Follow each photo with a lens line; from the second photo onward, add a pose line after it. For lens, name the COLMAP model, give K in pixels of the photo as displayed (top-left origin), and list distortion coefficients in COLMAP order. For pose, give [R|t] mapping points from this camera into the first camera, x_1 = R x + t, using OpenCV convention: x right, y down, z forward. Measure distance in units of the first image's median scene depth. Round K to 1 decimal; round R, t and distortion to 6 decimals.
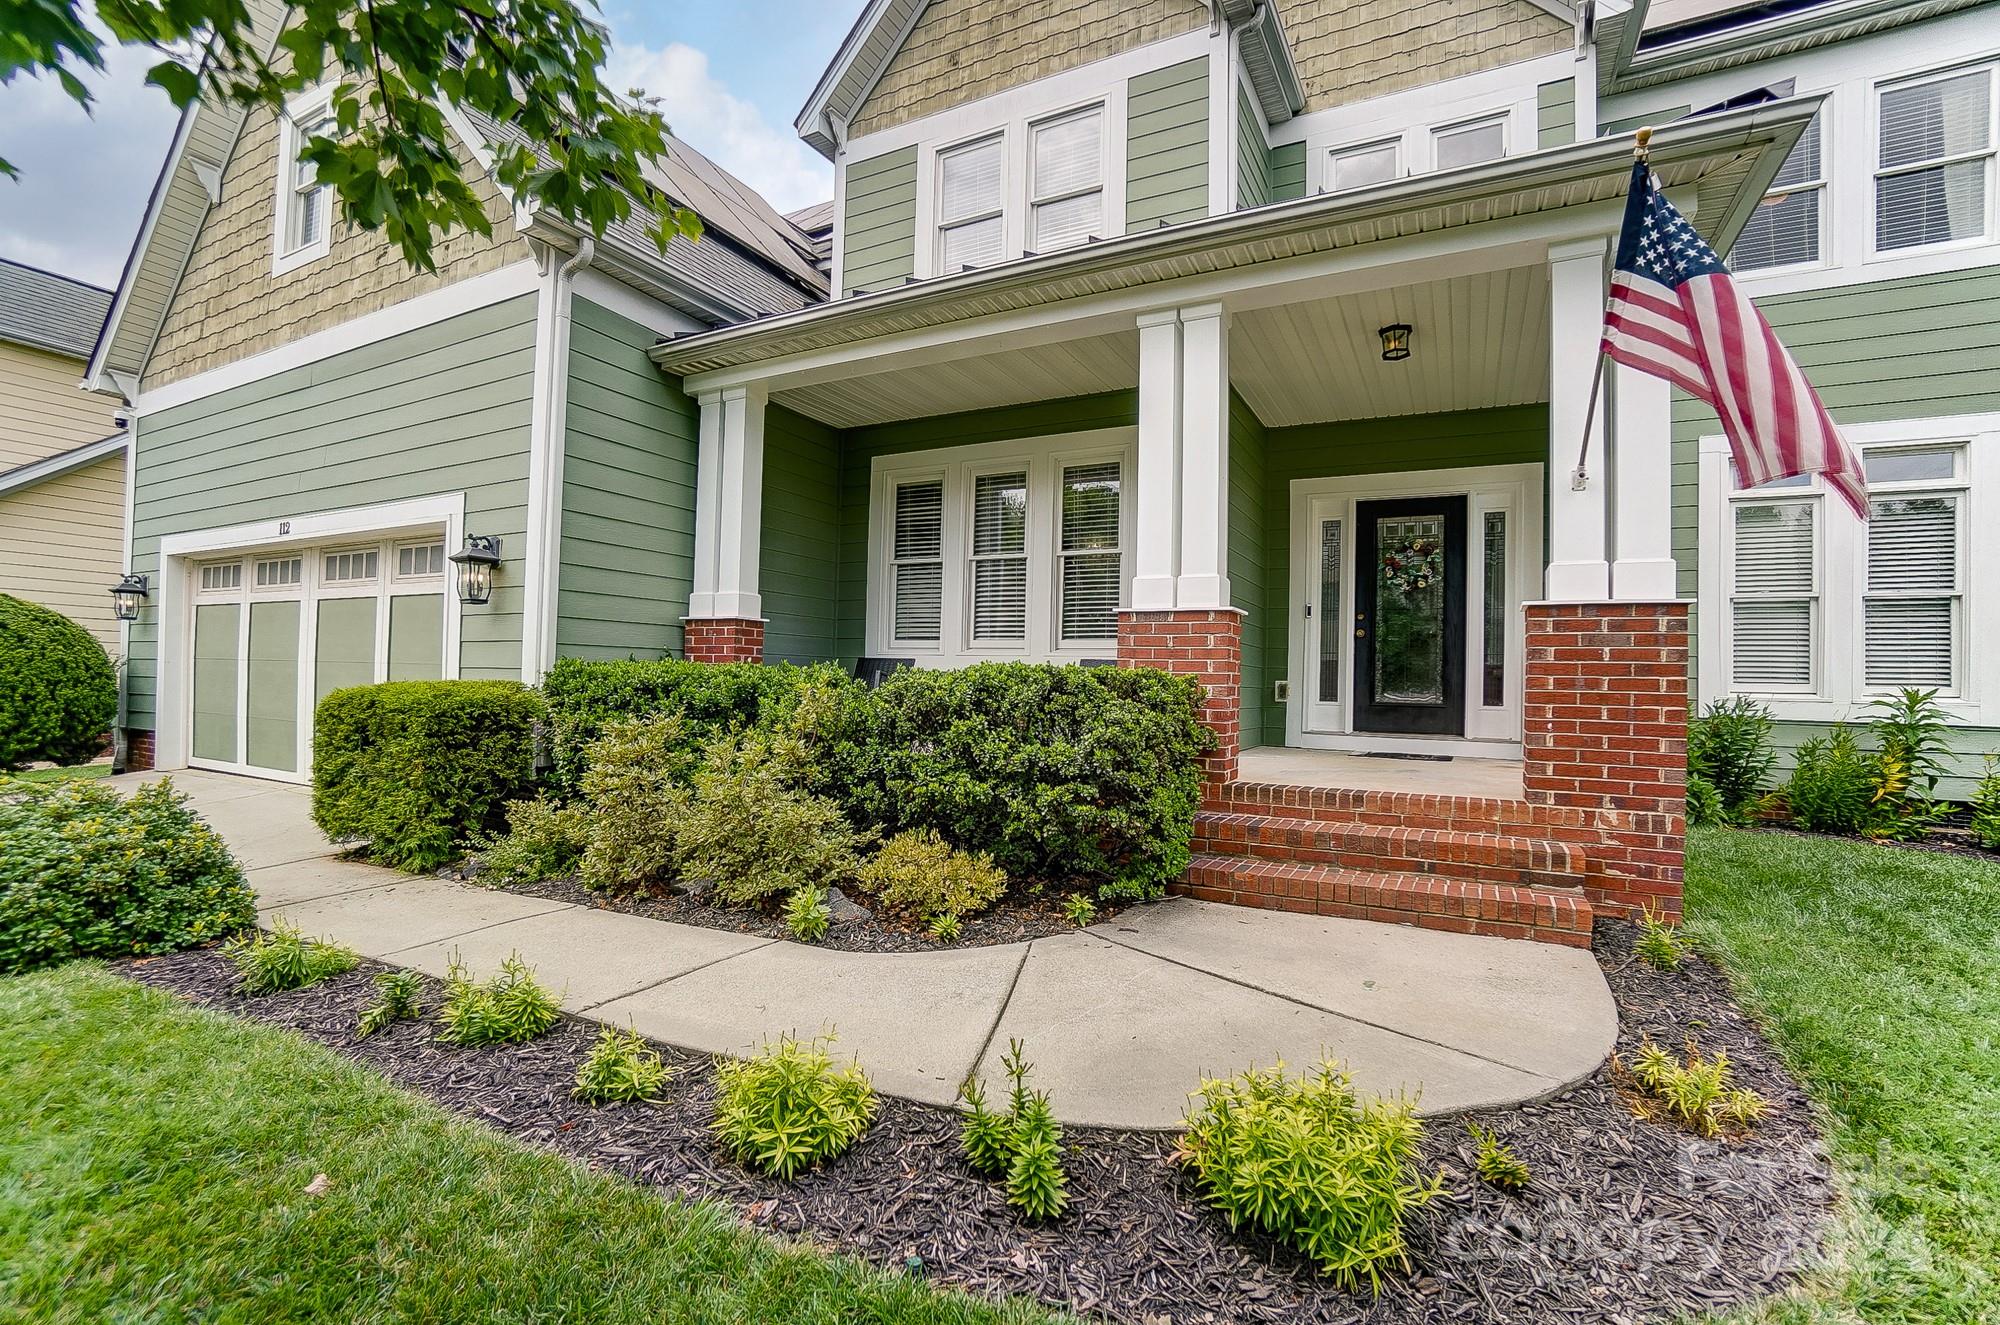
lens RADIAL K [[906.2, 0, 992.8], [0, 906.2, 670.0], [0, 0, 1]] dist [-0.072862, 0.027822]
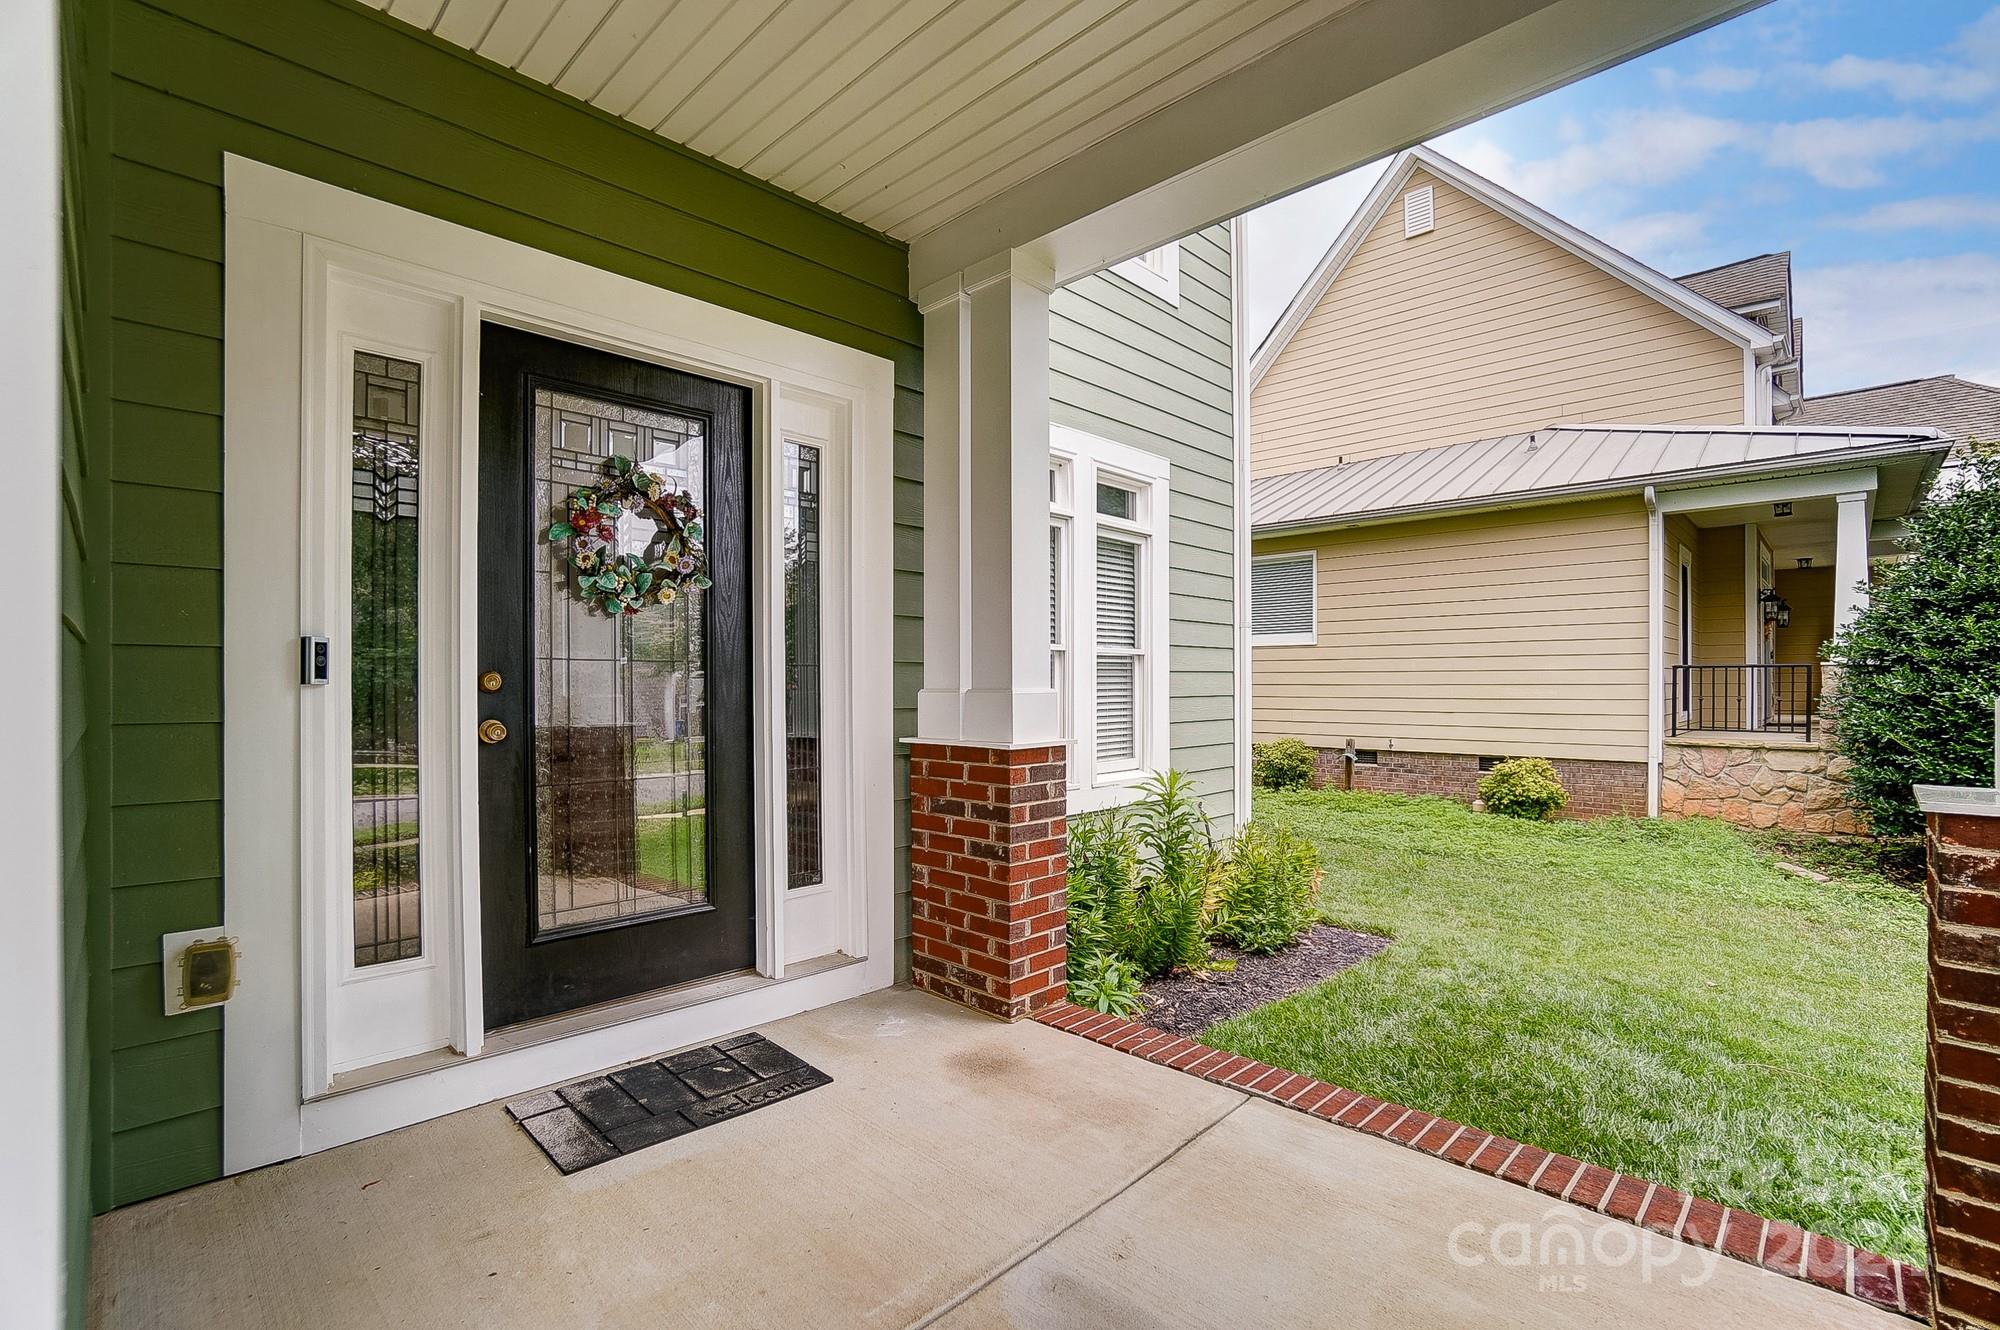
lens RADIAL K [[906.2, 0, 992.8], [0, 906.2, 672.5], [0, 0, 1]] dist [-0.072862, 0.027822]
pose [[0.296484, -0.009794, 0.954988, 0.158777], [0.000546, 0.999949, 0.010086, -0.065751], [-0.955038, -0.002469, 0.296474, 0.734345]]
